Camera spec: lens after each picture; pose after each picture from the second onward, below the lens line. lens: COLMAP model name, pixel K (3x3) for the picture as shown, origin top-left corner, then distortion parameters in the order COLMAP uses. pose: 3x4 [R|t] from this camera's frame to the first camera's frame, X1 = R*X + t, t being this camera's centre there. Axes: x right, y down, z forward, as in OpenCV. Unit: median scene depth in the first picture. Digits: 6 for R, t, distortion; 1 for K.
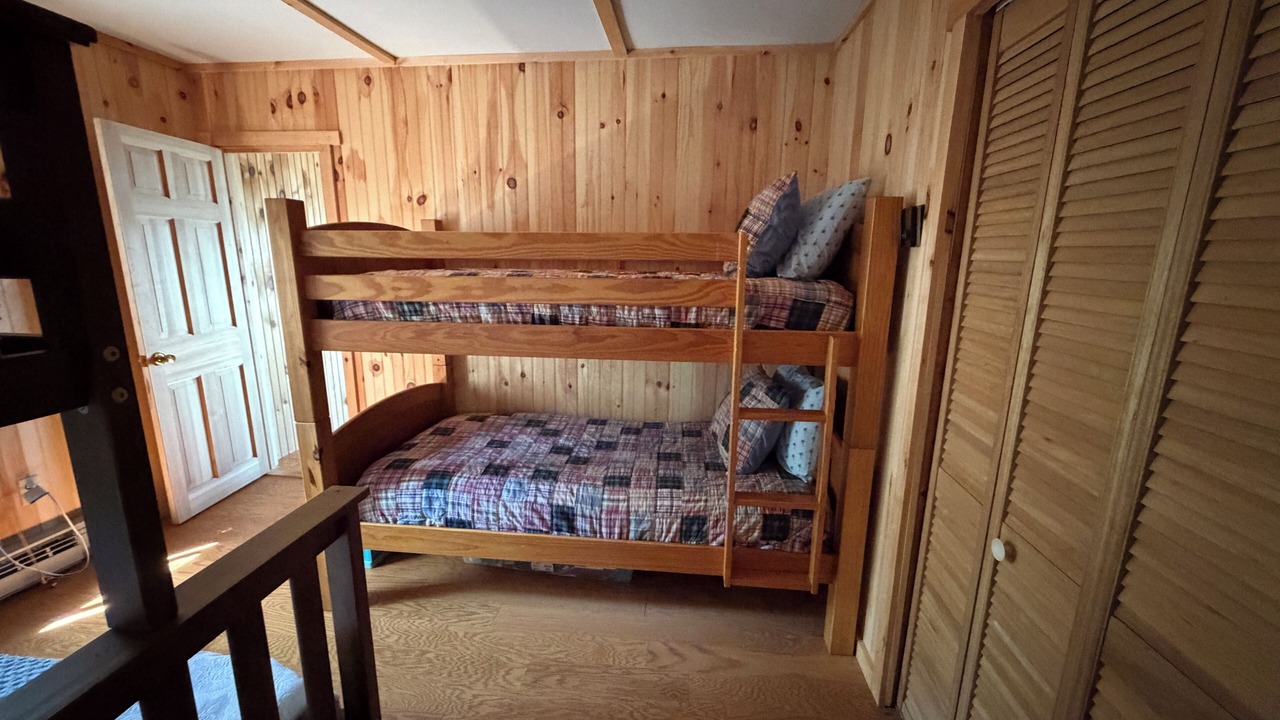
lens RADIAL K [[508.4, 0, 638.1], [0, 508.4, 362.3], [0, 0, 1]] dist [-0.000831, -0.000072]
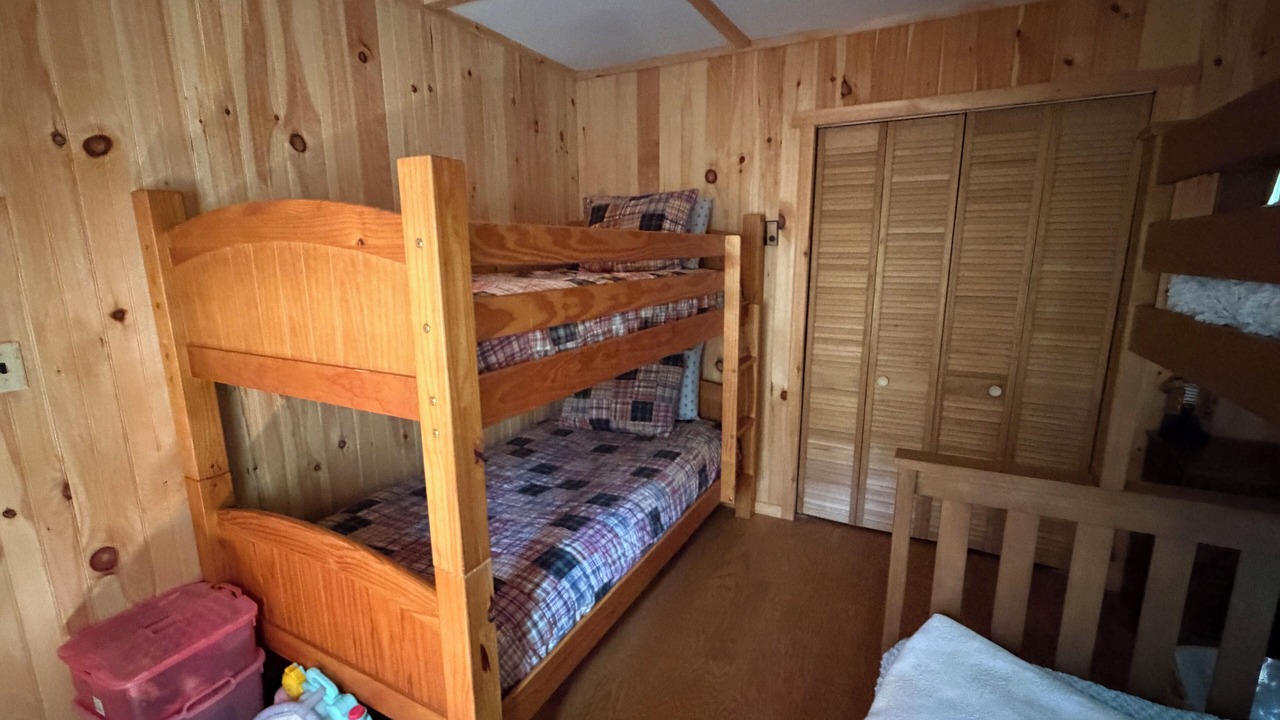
lens RADIAL K [[551.6, 0, 640.8], [0, 551.6, 362.4], [0, 0, 1]] dist [-0.000353, -0.000388]
pose [[0.378179, -0.197440, 0.904432, -0.974866], [0.202937, 0.970908, 0.127096, -0.123117], [-0.903215, 0.135478, 0.407245, 0.504735]]
